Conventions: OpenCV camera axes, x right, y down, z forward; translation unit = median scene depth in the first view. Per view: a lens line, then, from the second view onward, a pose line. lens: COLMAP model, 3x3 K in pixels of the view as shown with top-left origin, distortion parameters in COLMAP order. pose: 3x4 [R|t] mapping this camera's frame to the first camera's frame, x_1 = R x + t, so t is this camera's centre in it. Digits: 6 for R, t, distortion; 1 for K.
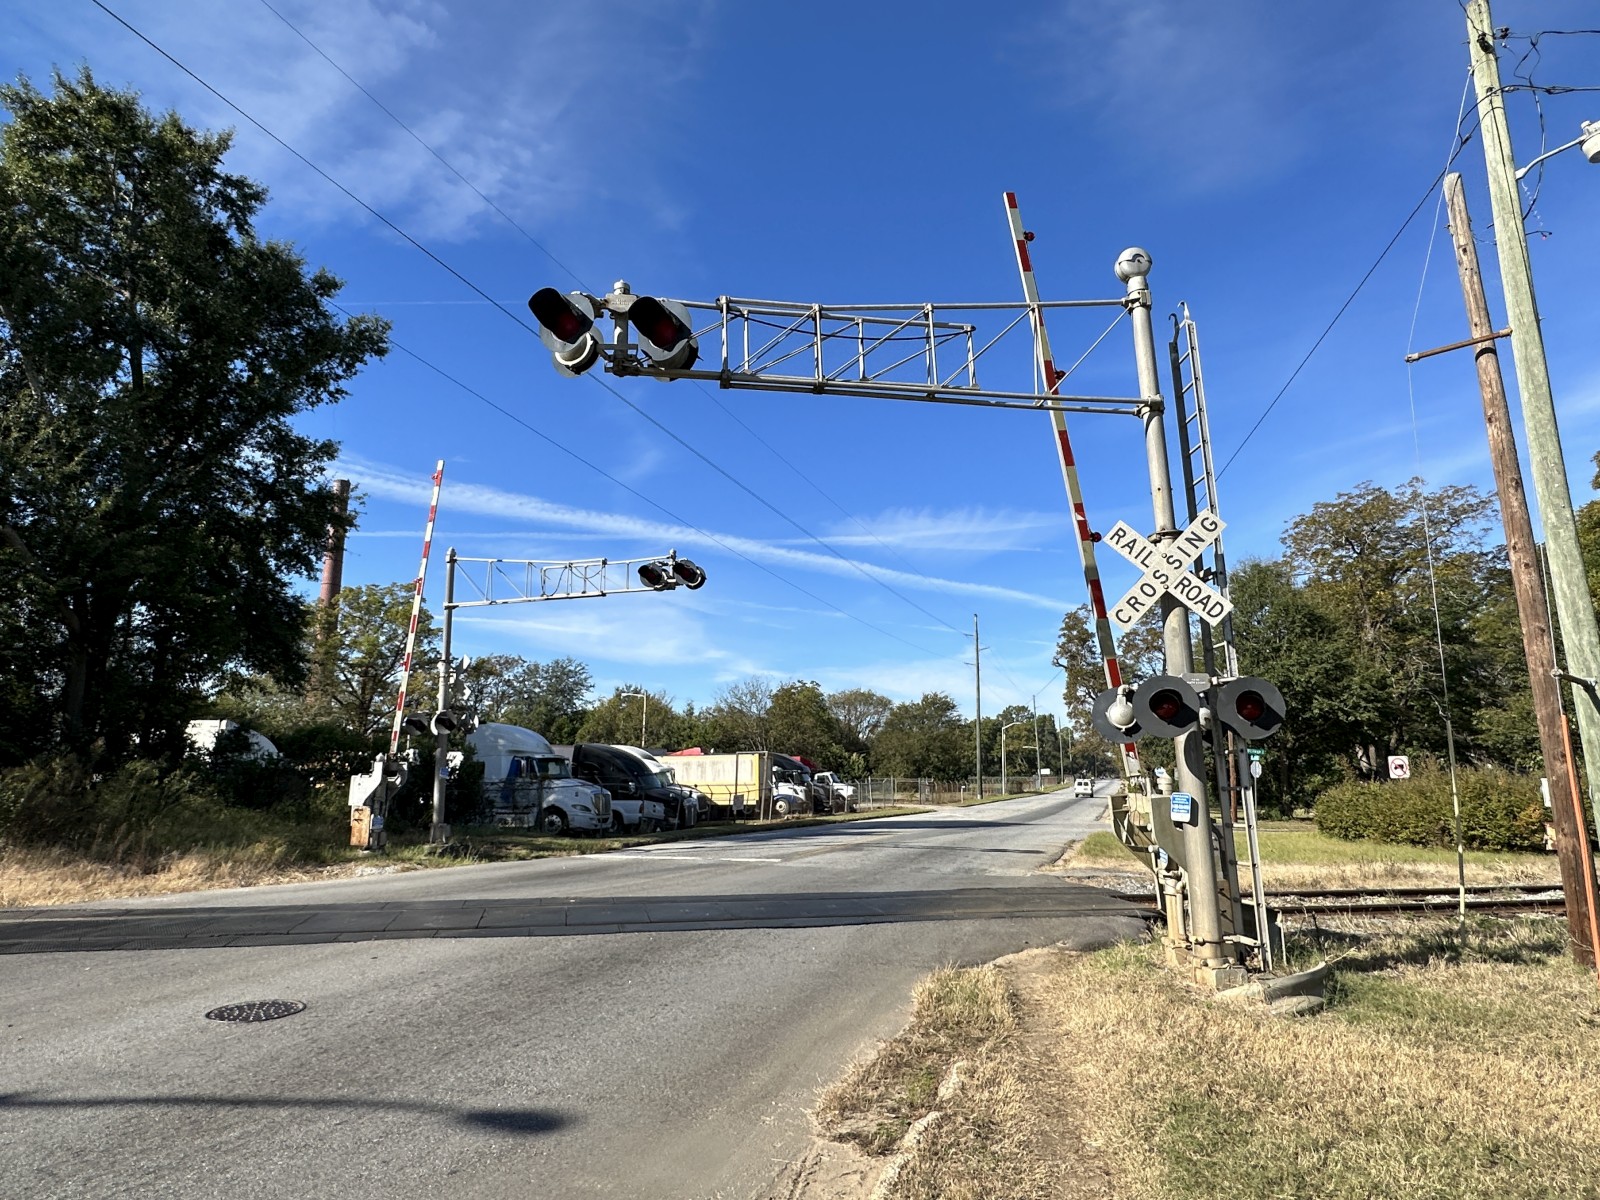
lens RADIAL K [[919.1, 0, 792.5], [0, 919.1, 598.2], [0, 0, 1]] dist [-0.005359, 0.001144]
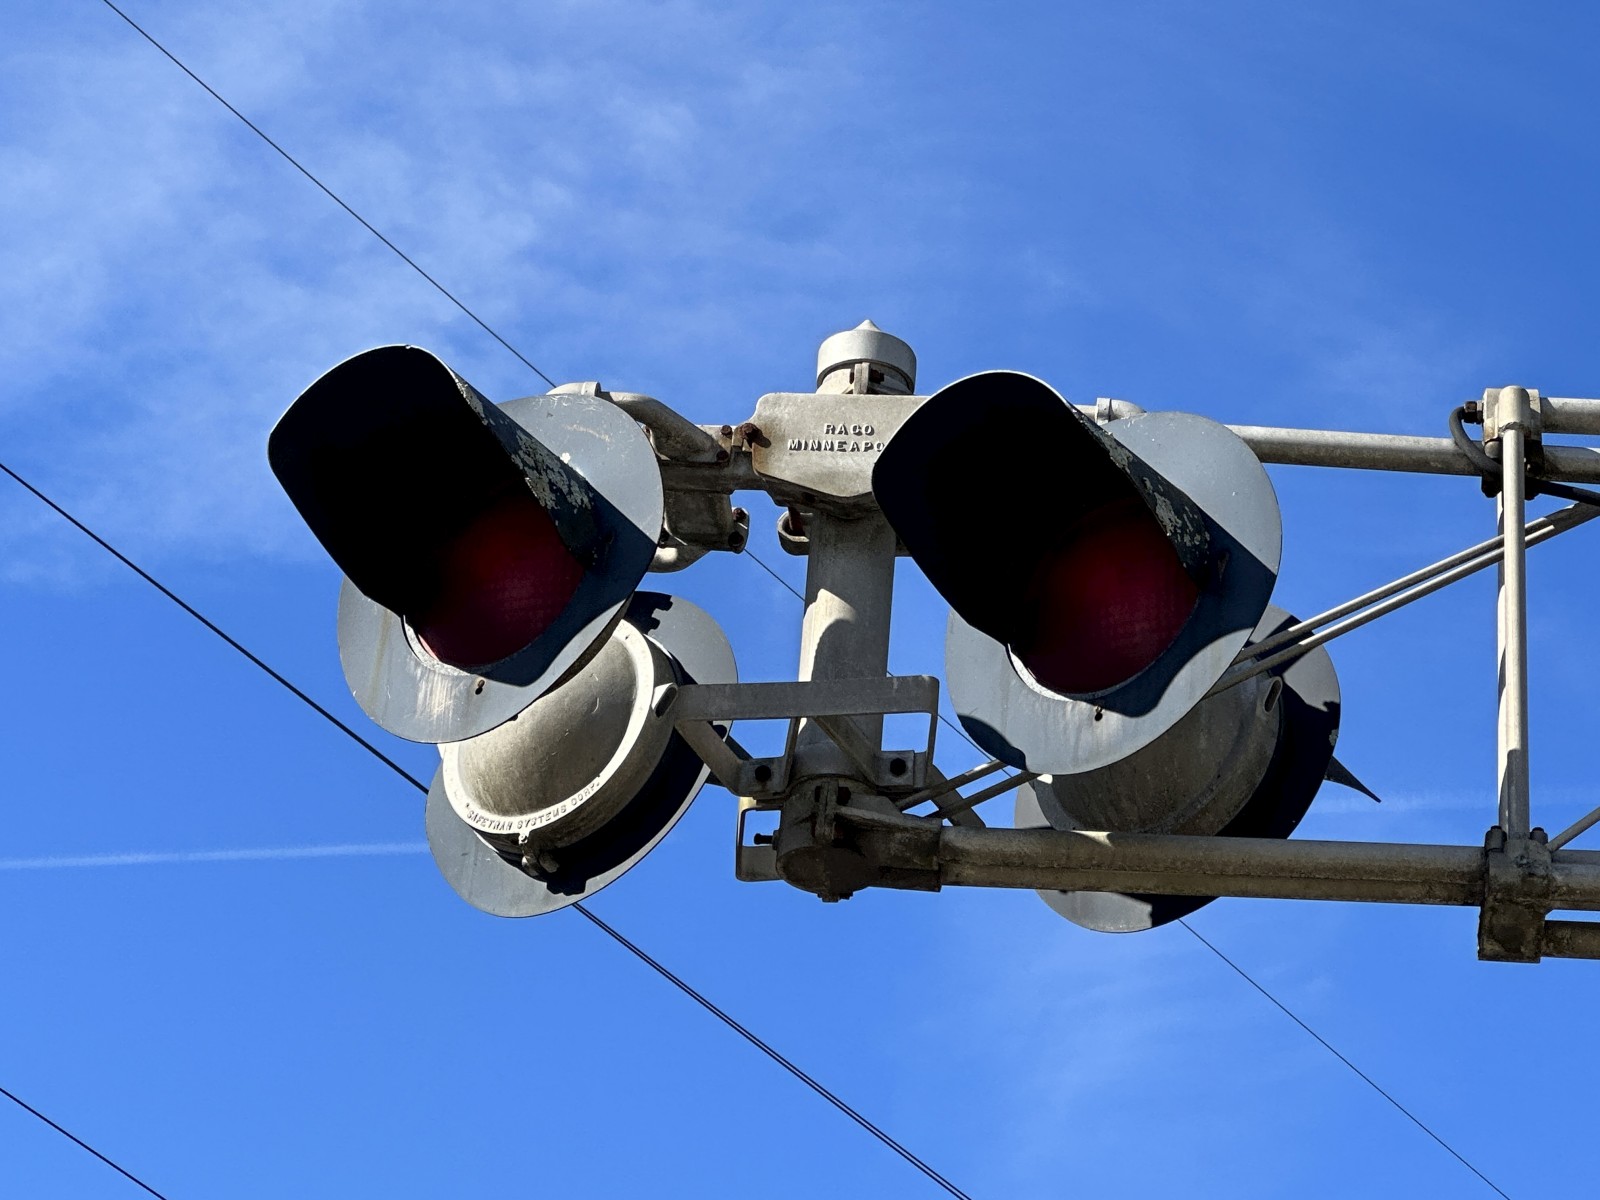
lens RADIAL K [[5308.7, 0, 799.6], [0, 5308.7, 599.7], [0, 0, 1]] dist [-0.180804, 0.000000]
pose [[0.971309, -0.042851, -0.233929, 0.006856], [-0.040602, 0.939314, -0.340646, 0.005753], [0.234330, 0.340371, 0.910625, 0.066862]]
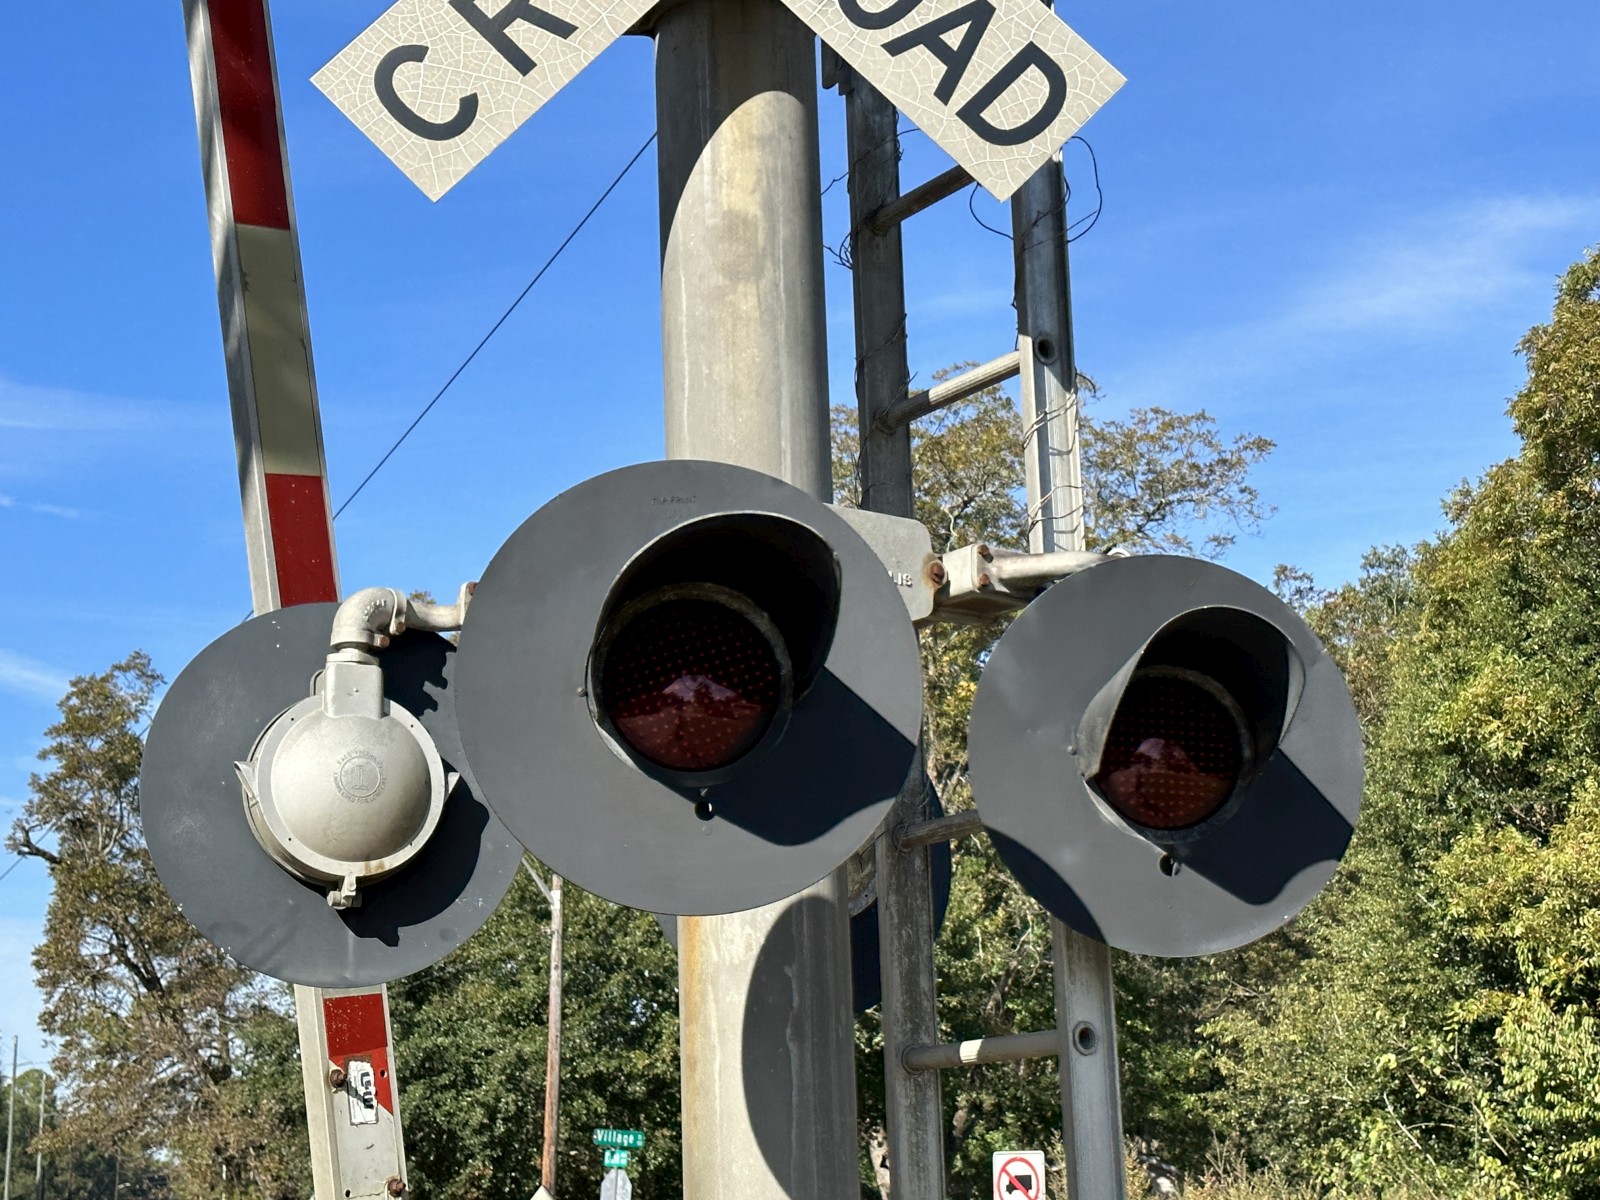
lens RADIAL K [[2869.4, 0, 825.1], [0, 2869.4, 620.3], [0, 0, 1]] dist [0.169120, 0.000000]
pose [[0.853362, 0.096005, 0.512402, 0.075714], [-0.088734, 0.995303, -0.038703, 0.045581], [-0.513711, -0.012440, 0.857873, 0.231361]]
